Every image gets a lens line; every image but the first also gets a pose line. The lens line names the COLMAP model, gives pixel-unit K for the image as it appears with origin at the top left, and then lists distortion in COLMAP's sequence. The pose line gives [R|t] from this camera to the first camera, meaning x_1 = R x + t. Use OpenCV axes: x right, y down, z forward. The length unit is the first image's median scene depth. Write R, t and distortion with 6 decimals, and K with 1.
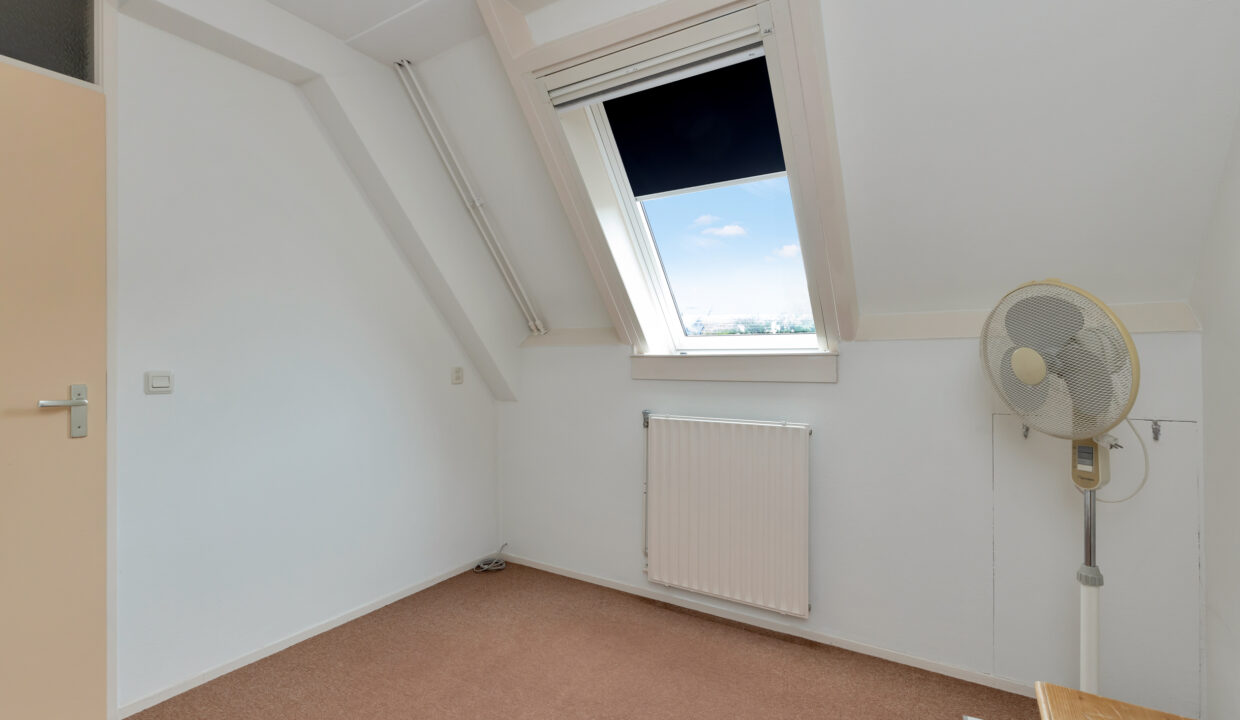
lens RADIAL K [[570.1, 0, 616.6], [0, 570.1, 351.7], [0, 0, 1]] dist [0.002855, 0.000157]
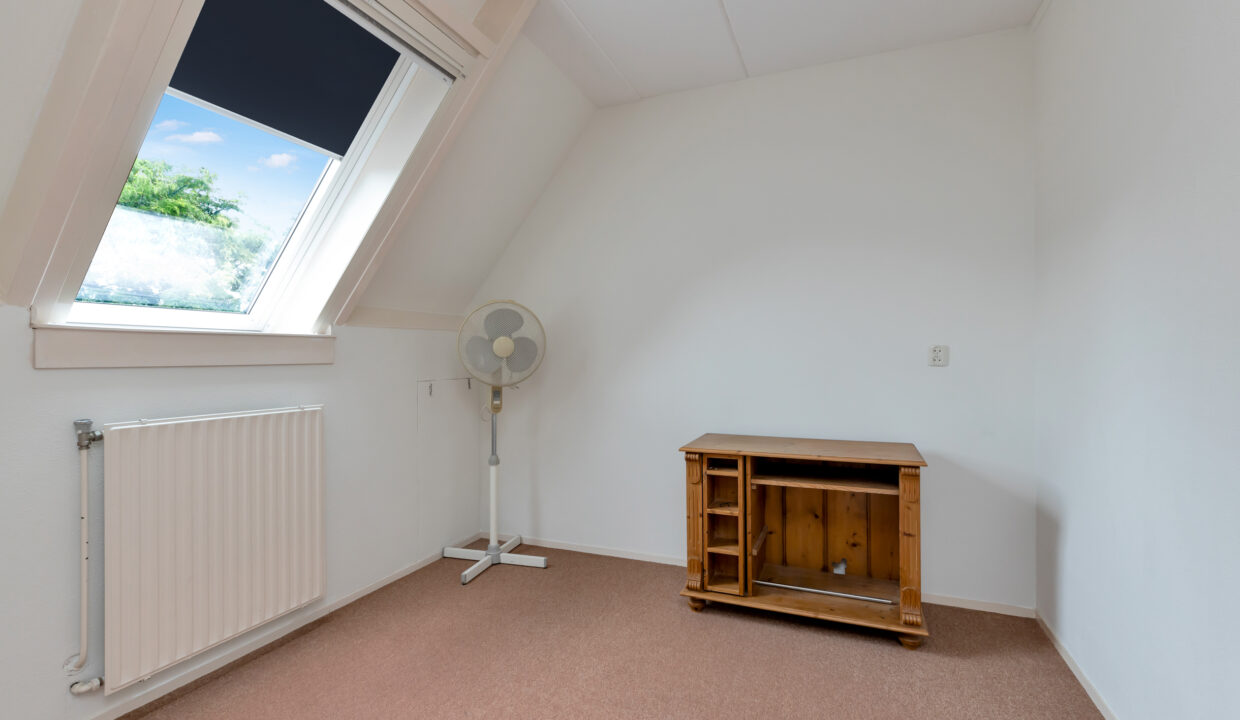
lens RADIAL K [[570.1, 0, 616.6], [0, 570.1, 351.7], [0, 0, 1]] dist [0.002855, 0.000157]
pose [[-0.186124, 0.017409, 0.982372, -0.750155], [-0.000831, 0.999840, -0.017876, 0.049335], [-0.982526, -0.004144, -0.186079, 0.663414]]
